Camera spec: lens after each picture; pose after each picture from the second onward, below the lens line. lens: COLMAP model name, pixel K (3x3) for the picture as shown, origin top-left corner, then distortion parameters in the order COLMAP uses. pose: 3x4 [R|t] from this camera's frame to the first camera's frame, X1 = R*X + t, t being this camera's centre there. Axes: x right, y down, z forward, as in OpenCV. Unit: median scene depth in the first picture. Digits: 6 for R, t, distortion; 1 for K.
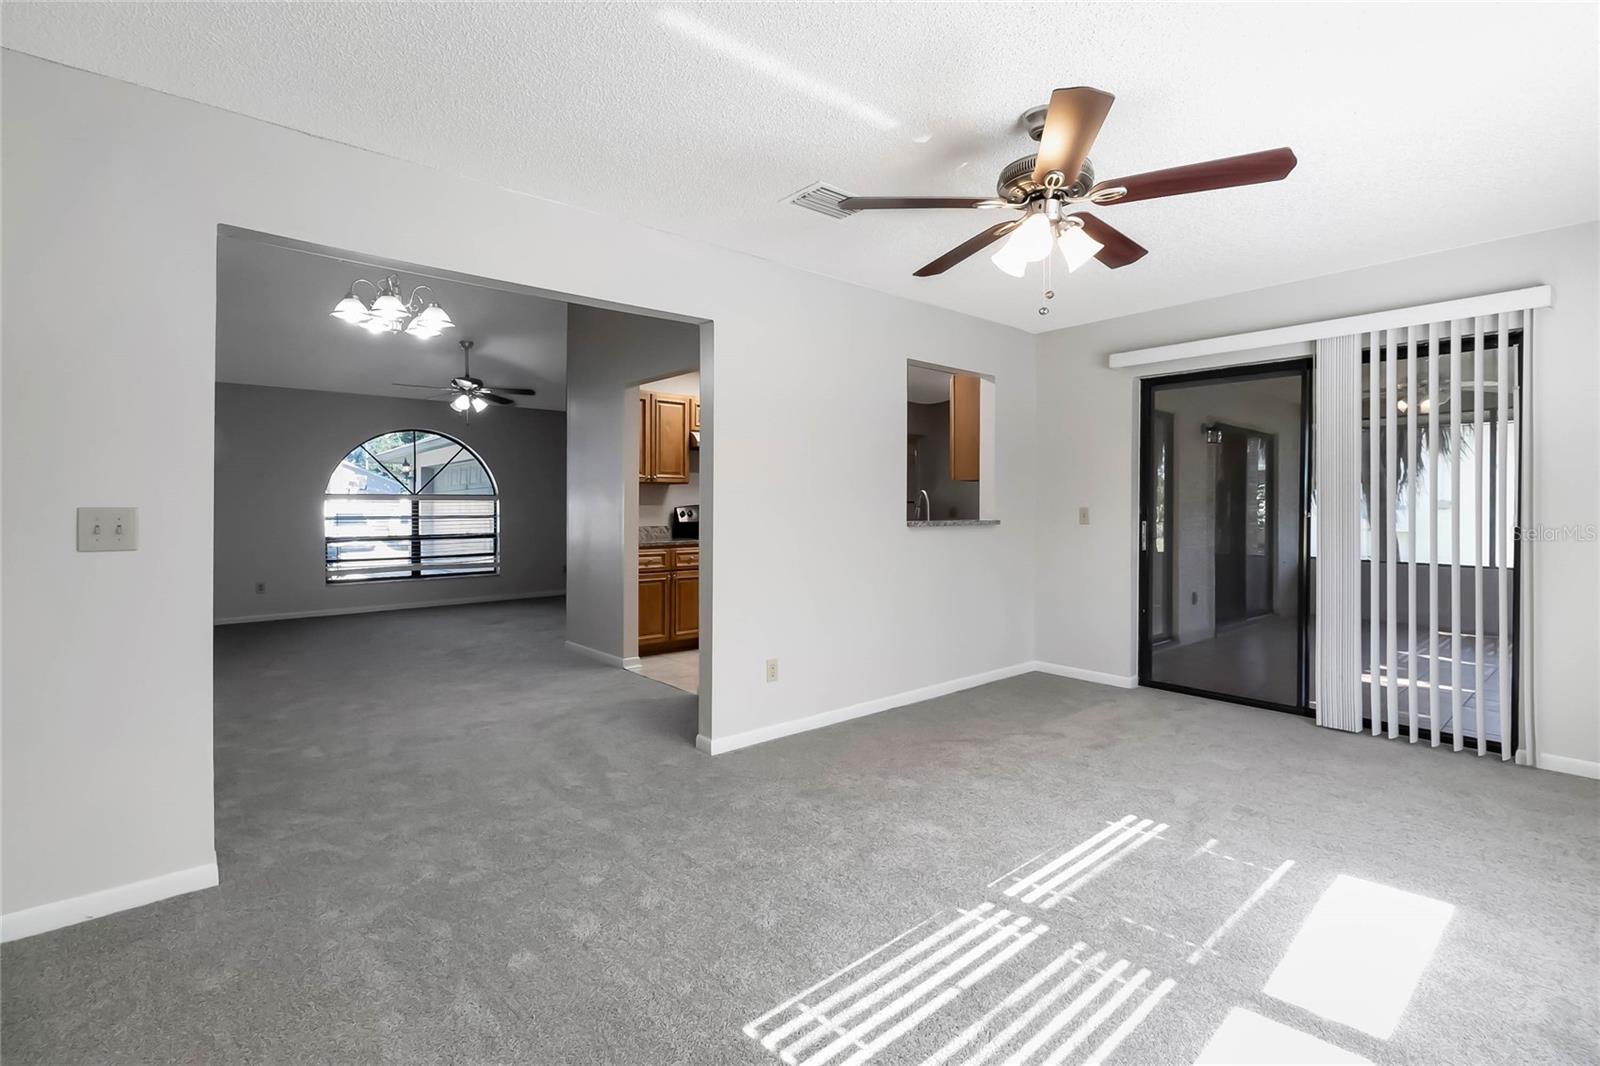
lens RADIAL K [[741.5, 0, 787.4], [0, 741.5, 512.5], [0, 0, 1]] dist [0.002484, 0.000364]
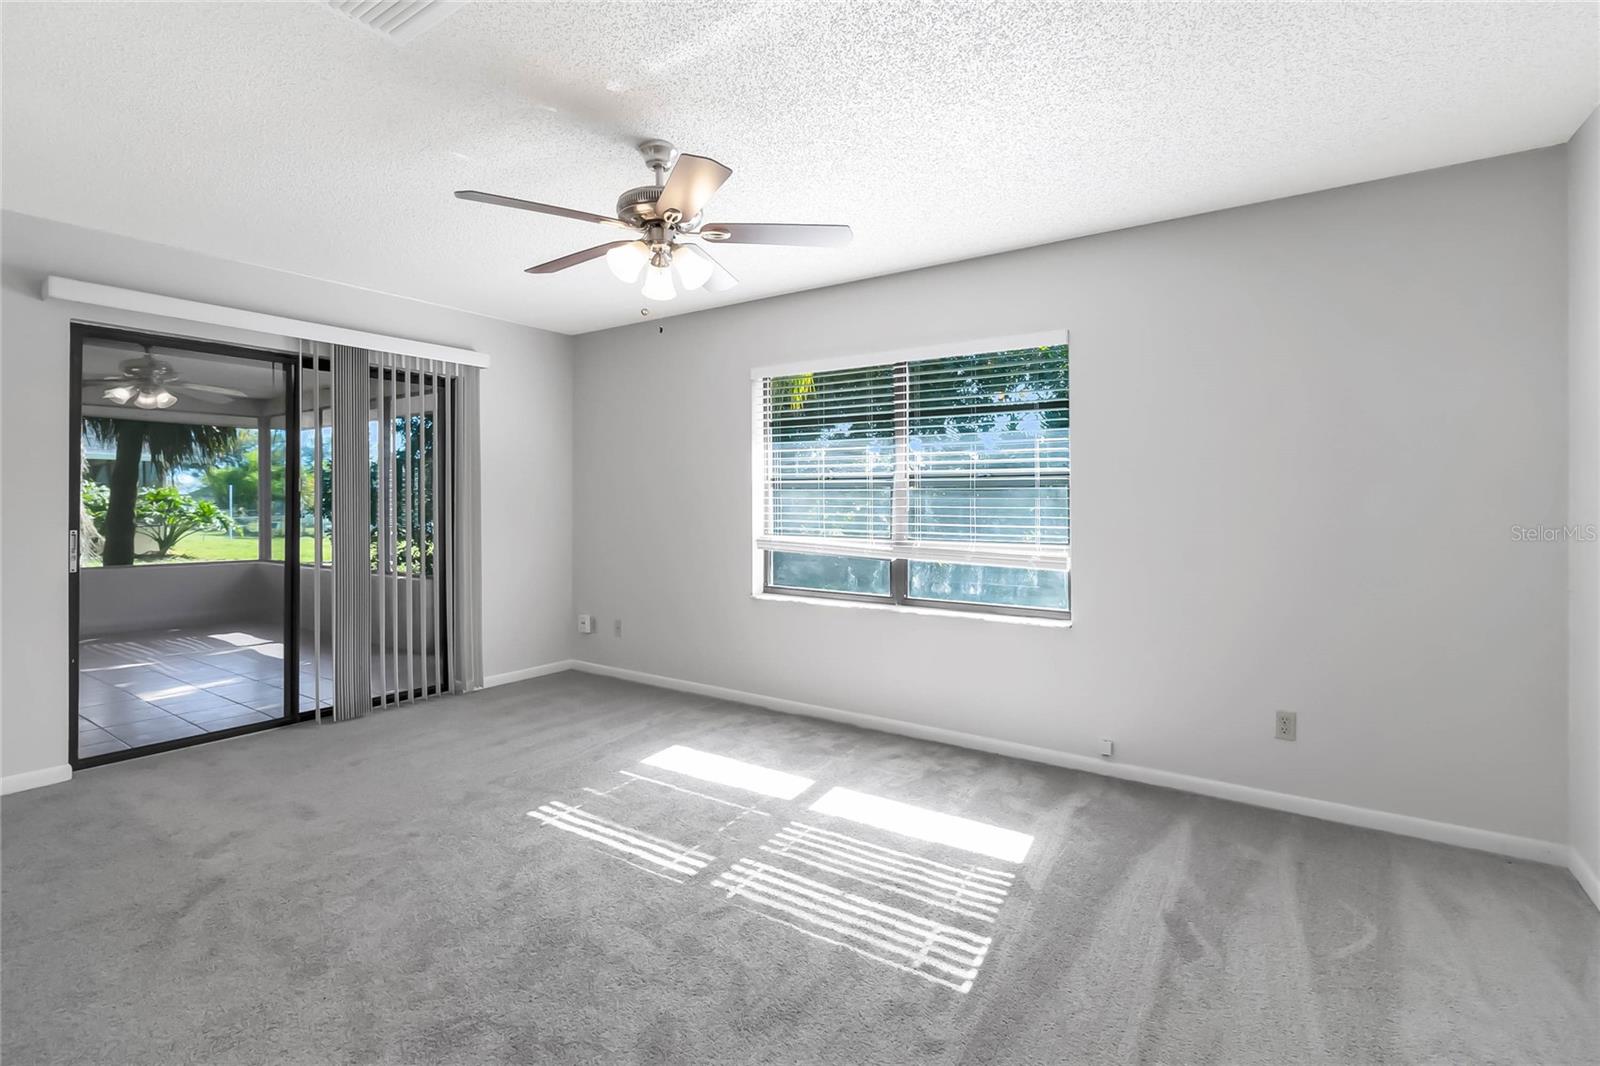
lens RADIAL K [[741.5, 0, 816.6], [0, 741.5, 500.7], [0, 0, 1]] dist [0.002484, 0.000364]
pose [[-0.284162, 0.002422, 0.958773, -0.370913], [0.007760, 0.999970, -0.000226, -0.009505], [-0.958745, 0.007376, -0.284172, 0.538712]]
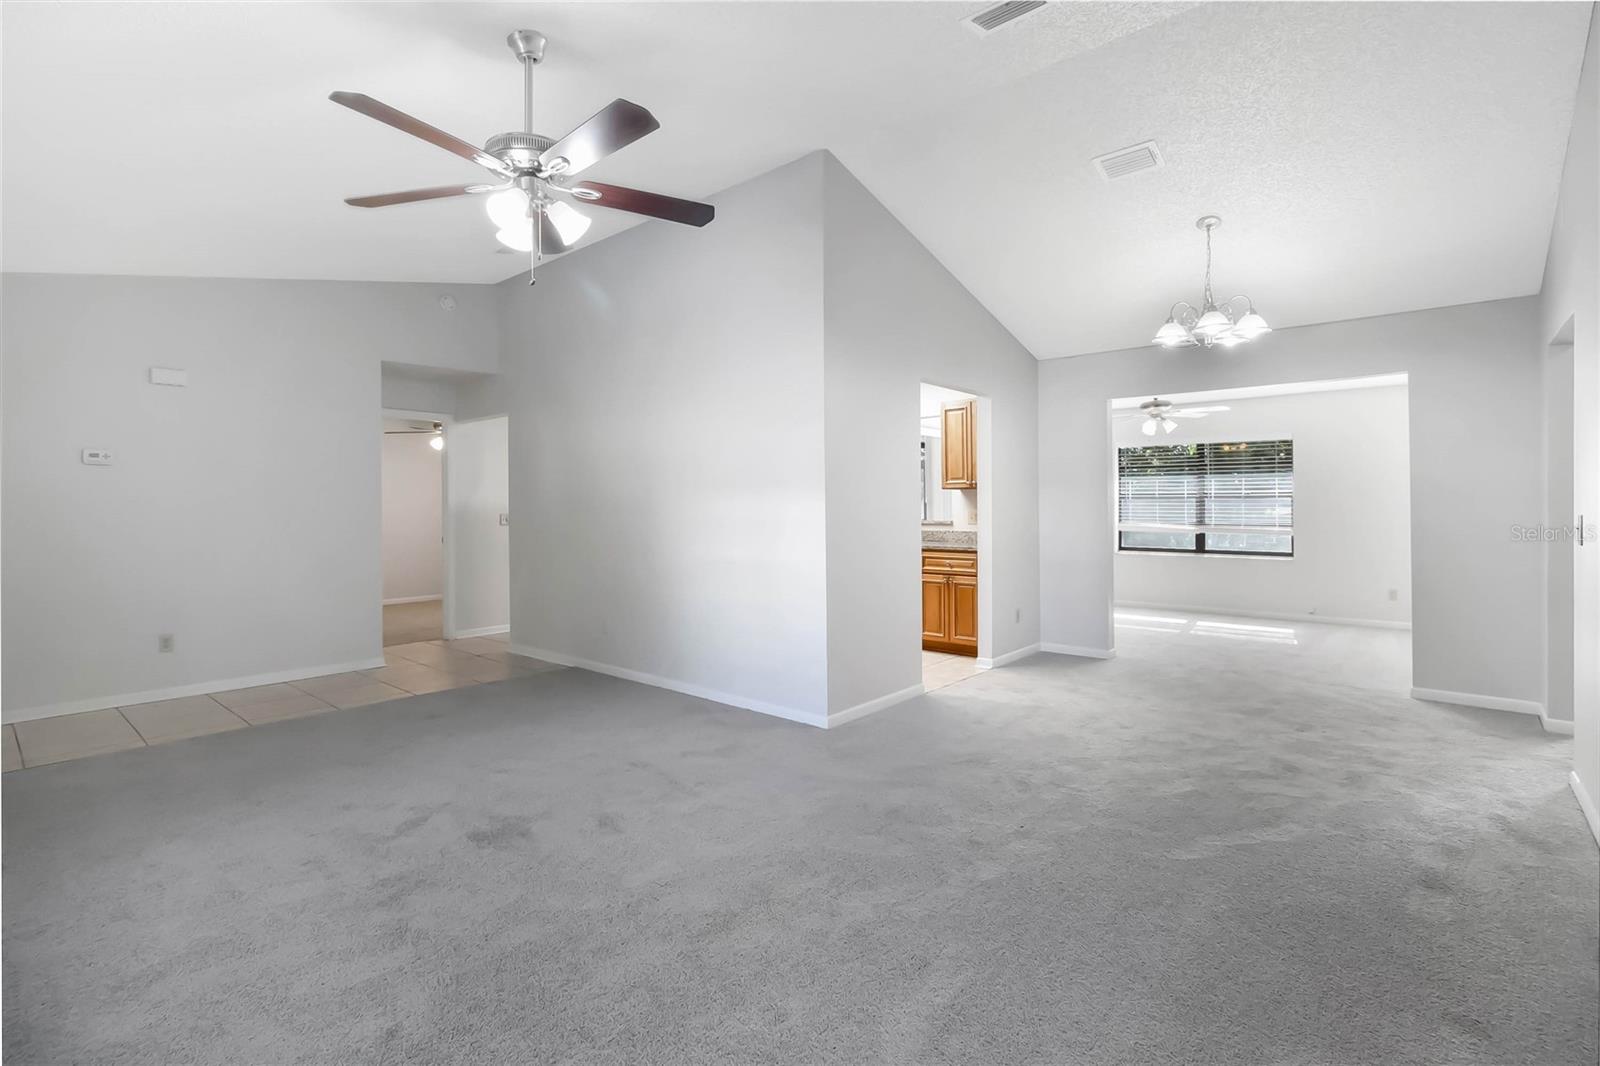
lens RADIAL K [[741.5, 0, 807.7], [0, 741.5, 510.7], [0, 0, 1]] dist [0.002484, 0.000364]
pose [[-0.166884, -0.003072, 0.985972, -1.247705], [0.014493, 0.999879, 0.005568, -0.018943], [-0.985870, 0.015219, -0.166819, 1.490387]]
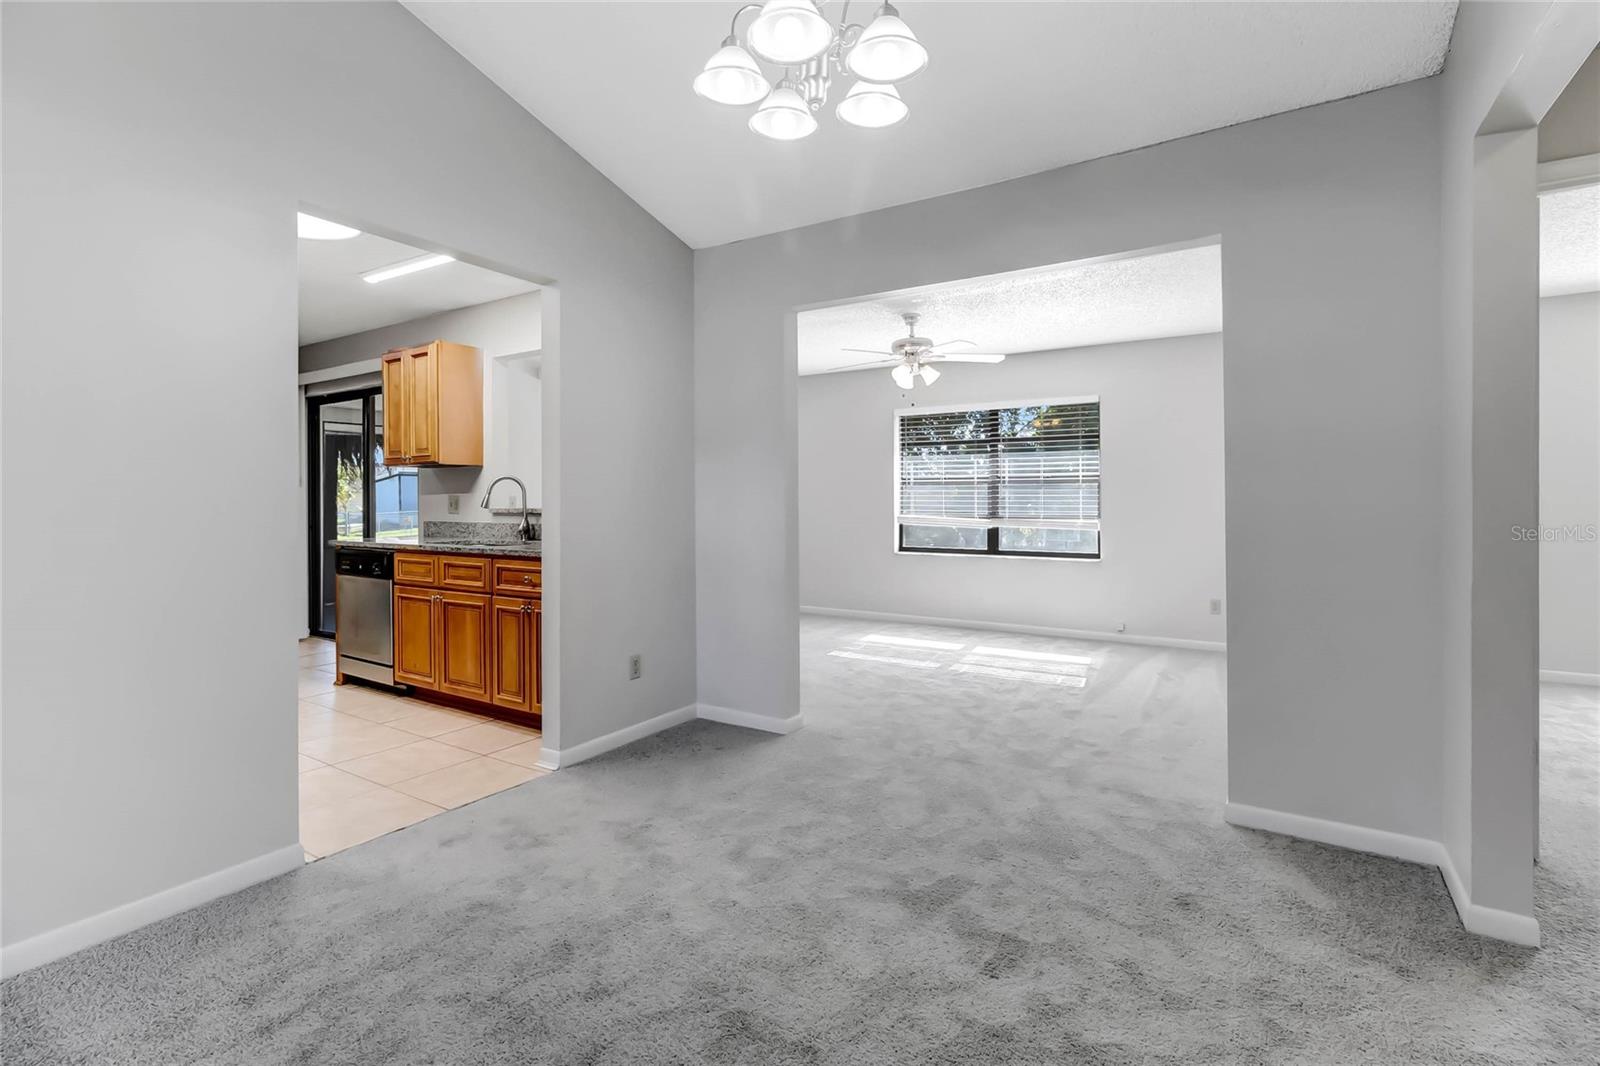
lens RADIAL K [[741.5, 0, 806.6], [0, 741.5, 511.5], [0, 0, 1]] dist [0.002484, 0.000364]
pose [[-0.311630, -0.008940, 0.950161, -0.827943], [0.010132, 0.999868, 0.012731, 0.006995], [-0.950149, 0.013594, -0.311498, 0.997212]]
